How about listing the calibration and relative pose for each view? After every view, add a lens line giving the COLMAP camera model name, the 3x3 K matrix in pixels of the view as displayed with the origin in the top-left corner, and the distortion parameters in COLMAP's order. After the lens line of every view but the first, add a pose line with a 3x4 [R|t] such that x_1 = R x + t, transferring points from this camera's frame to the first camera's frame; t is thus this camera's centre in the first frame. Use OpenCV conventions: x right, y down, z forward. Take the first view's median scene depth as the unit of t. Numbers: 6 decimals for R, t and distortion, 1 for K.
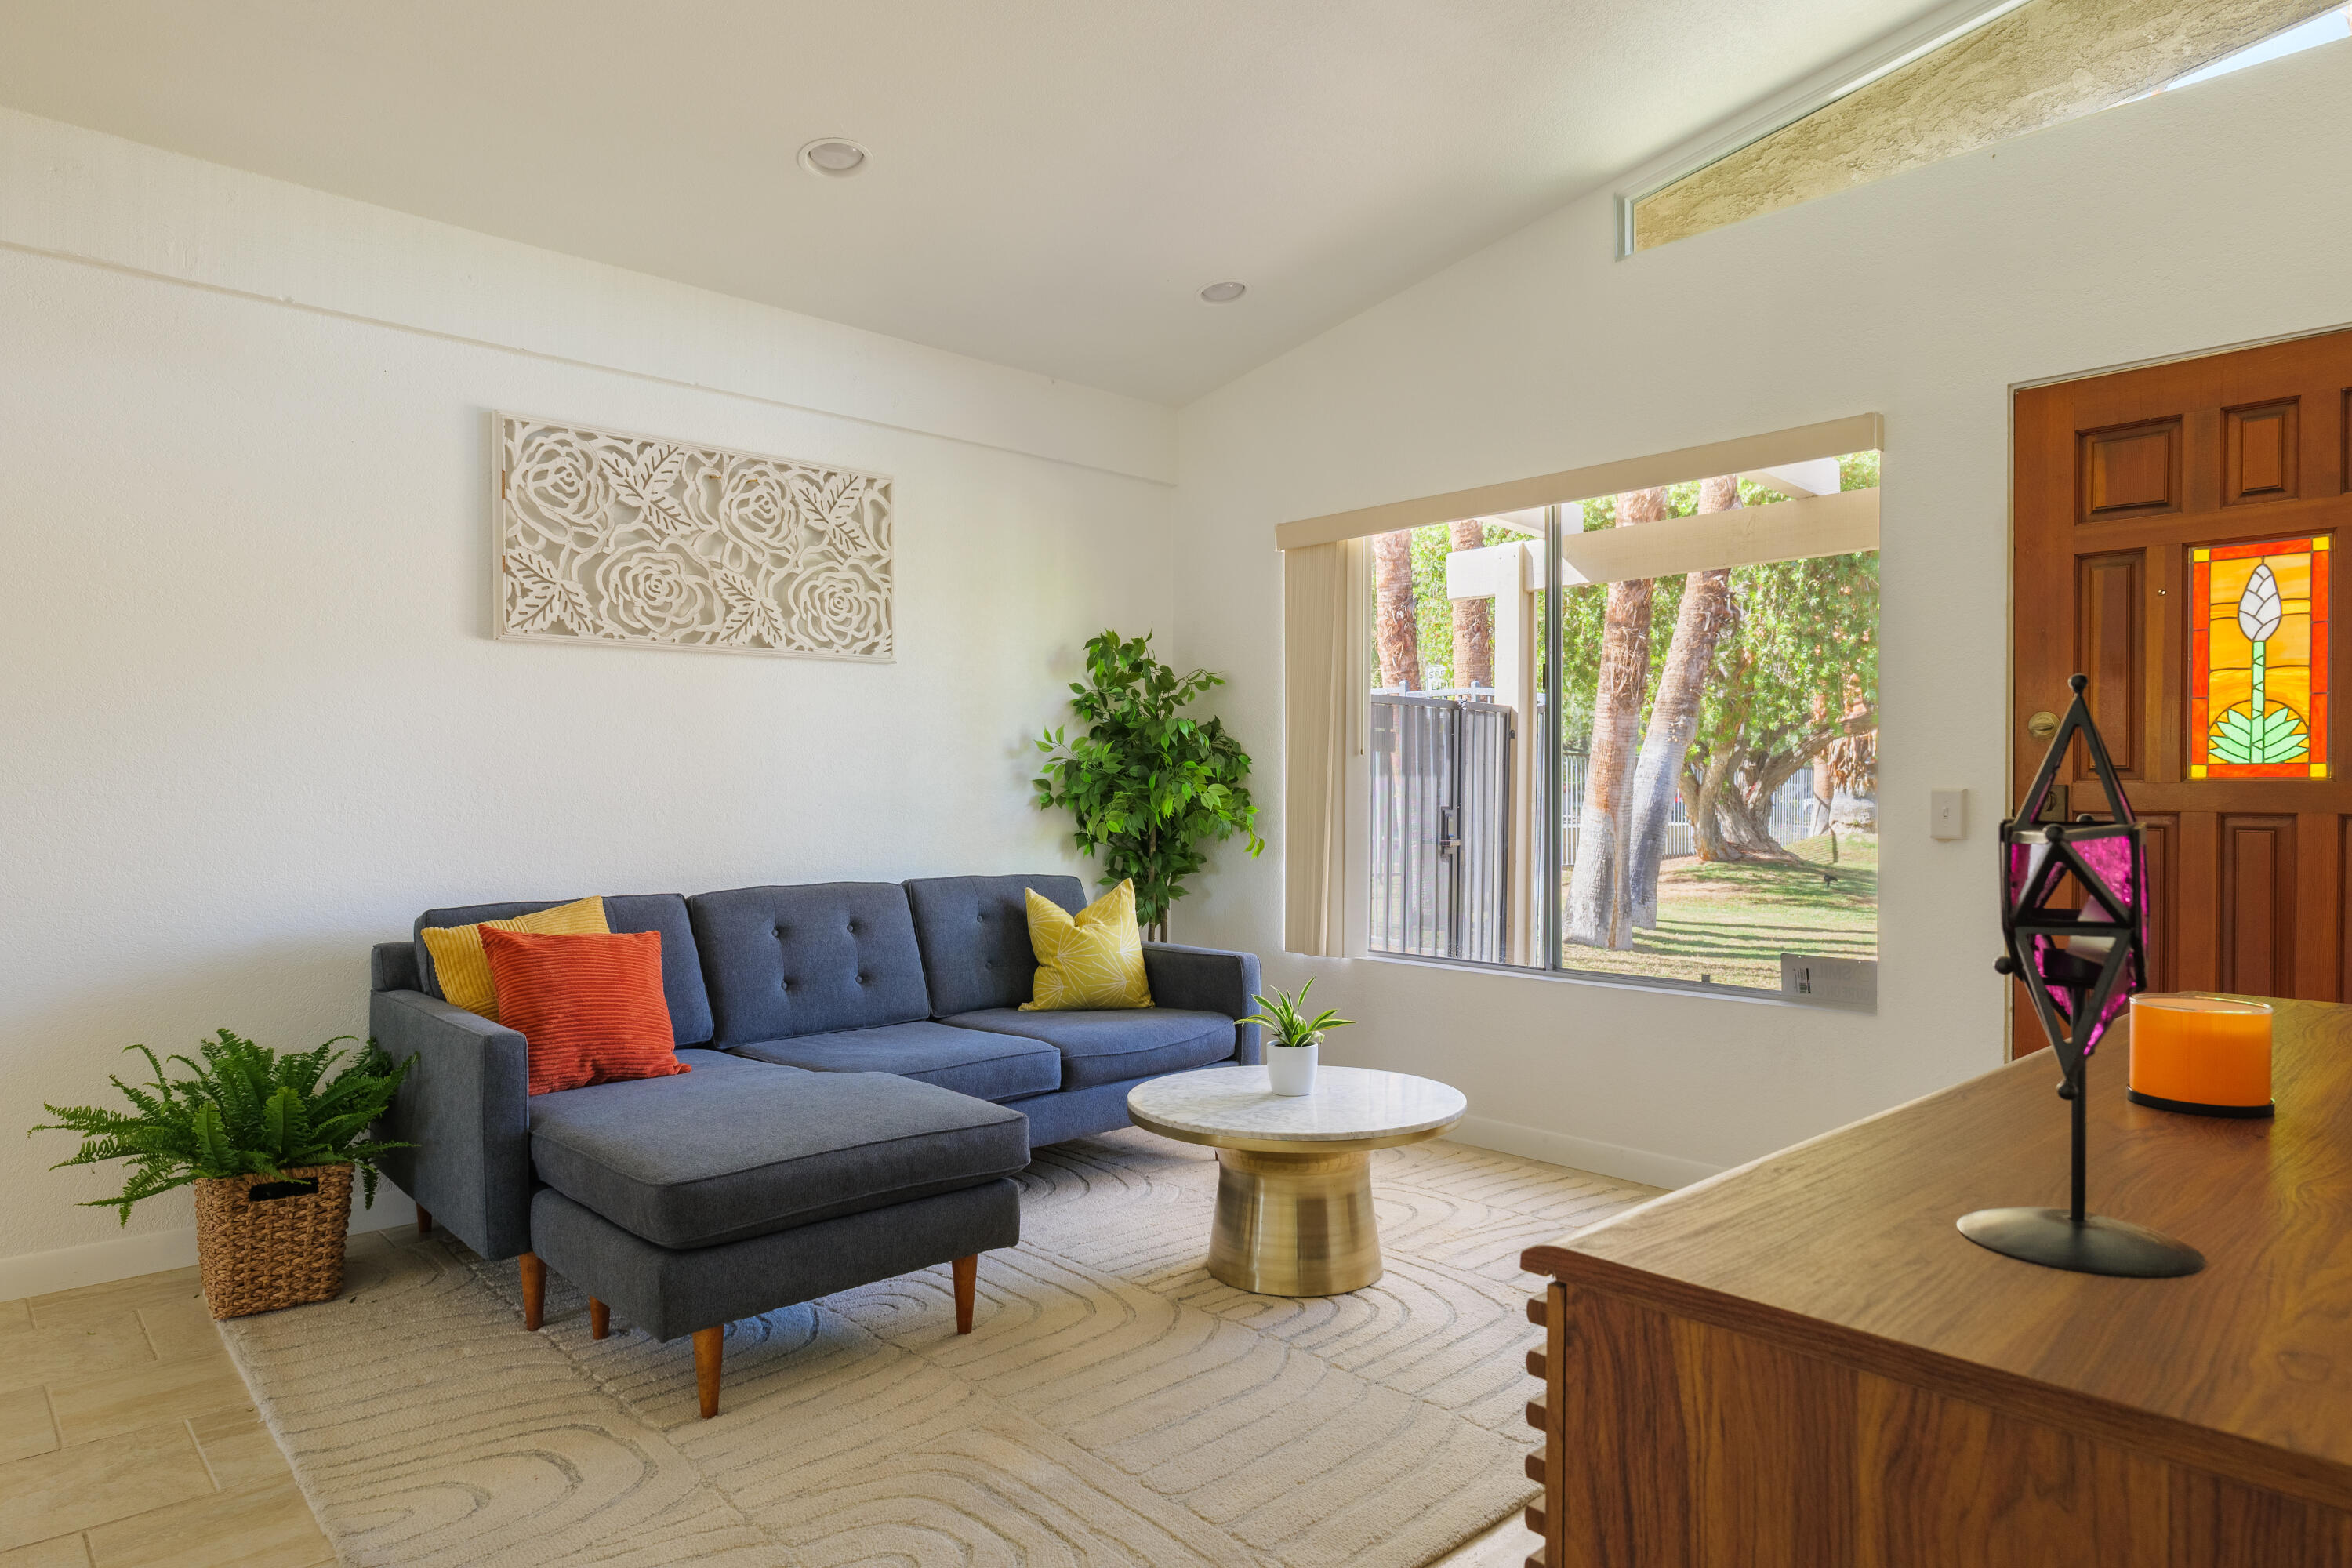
lens RADIAL K [[1373.1, 0, 1168.6], [0, 1373.1, 792.8], [0, 0, 1]] dist [-0.048520, 0.023857]
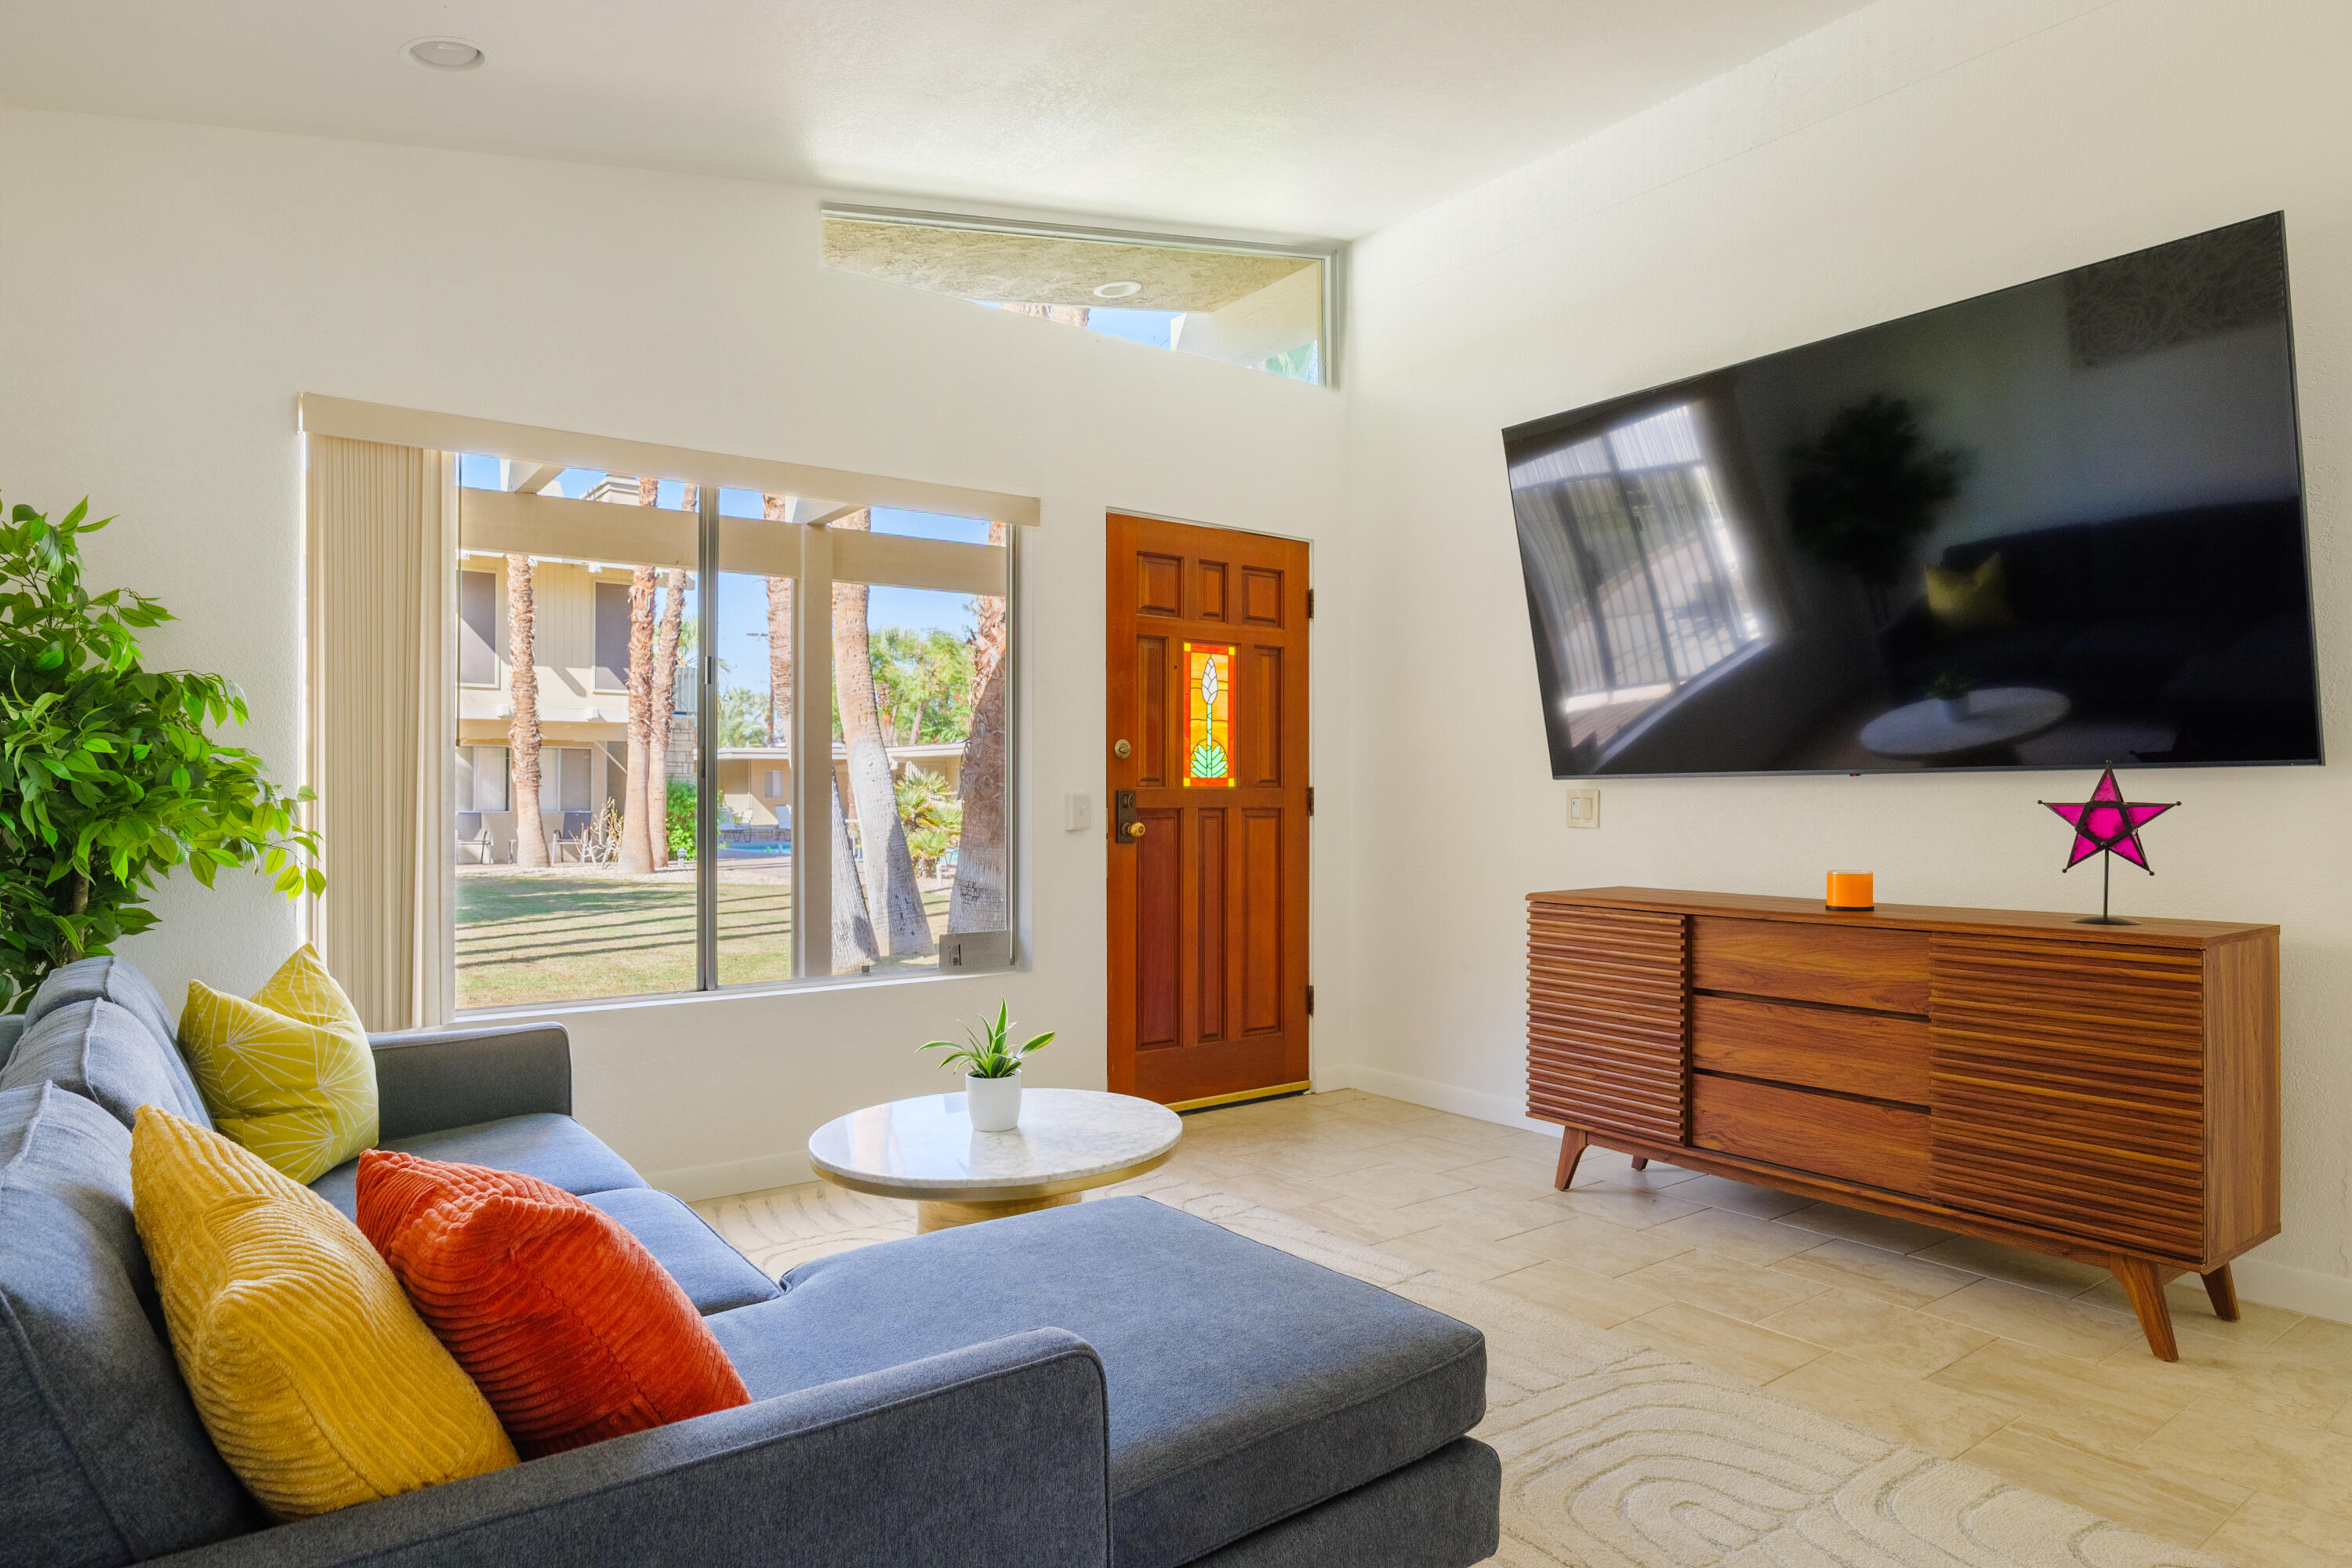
lens RADIAL K [[1373.1, 0, 1169.6], [0, 1373.1, 786.6], [0, 0, 1]] dist [-0.048520, 0.023857]
pose [[0.109245, 0.005674, 0.993999, -0.872377], [0.003577, 0.999975, -0.006101, -0.000859], [-0.994008, 0.004222, 0.109222, 0.856249]]
